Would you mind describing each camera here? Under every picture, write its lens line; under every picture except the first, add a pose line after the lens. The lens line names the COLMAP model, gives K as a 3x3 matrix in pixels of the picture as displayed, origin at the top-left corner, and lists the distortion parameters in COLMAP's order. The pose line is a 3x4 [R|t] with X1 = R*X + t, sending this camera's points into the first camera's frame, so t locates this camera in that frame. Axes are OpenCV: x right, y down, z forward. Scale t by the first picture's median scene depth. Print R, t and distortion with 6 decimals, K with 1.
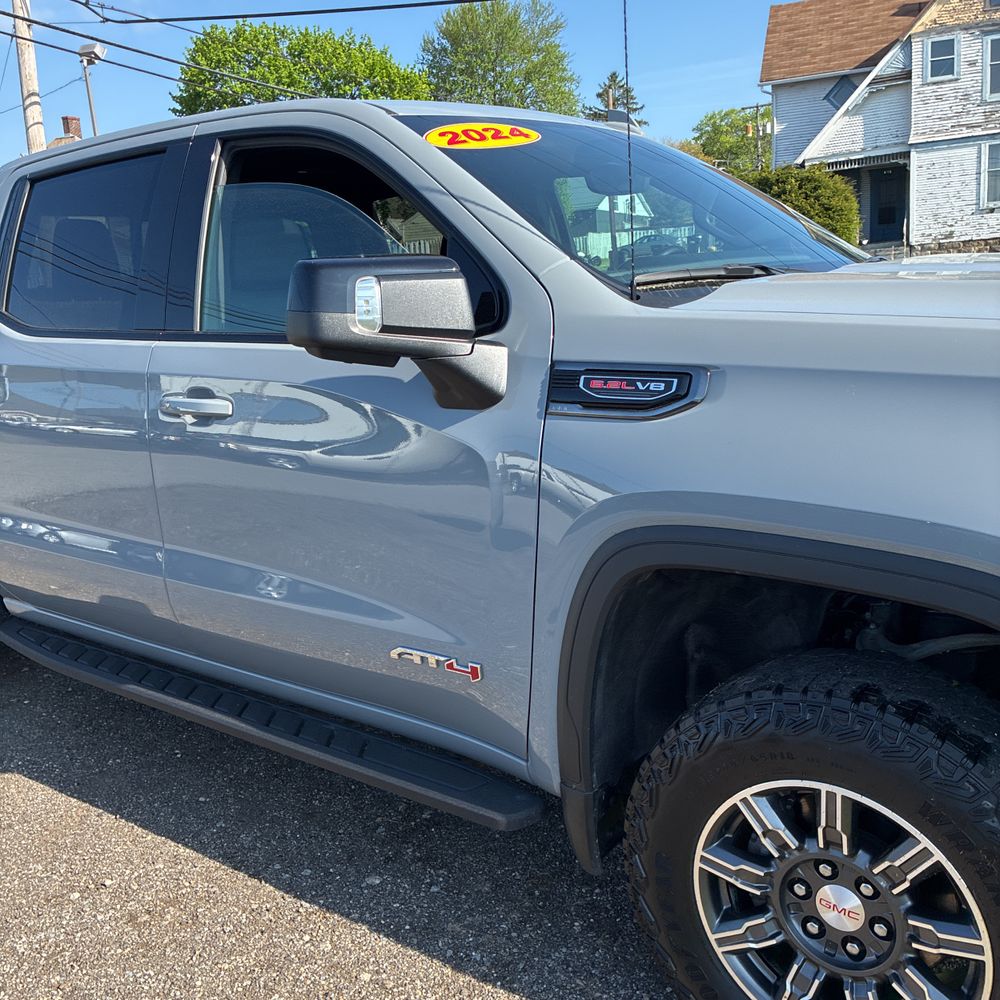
lens RADIAL K [[998.7, 0, 493.0], [0, 998.7, 514.6], [0, 0, 1]] dist [0.037752, -0.035556]
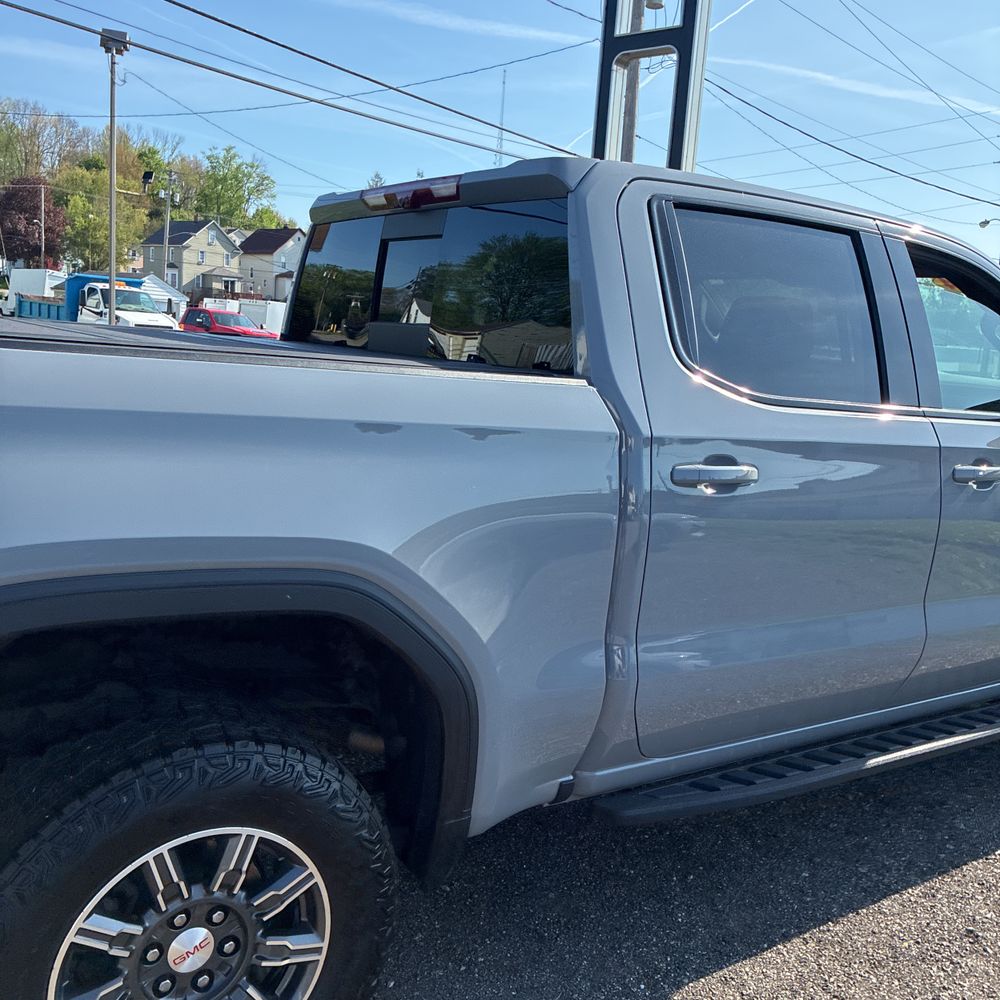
lens RADIAL K [[1007.3, 0, 485.8], [0, 1007.3, 497.9], [0, 0, 1]] dist [0.019341, -0.014564]
pose [[0.336082, -0.072109, 0.939068, -0.149406], [0.123231, 0.991860, 0.032060, -0.017572], [-0.933736, 0.104948, 0.342233, 0.105462]]
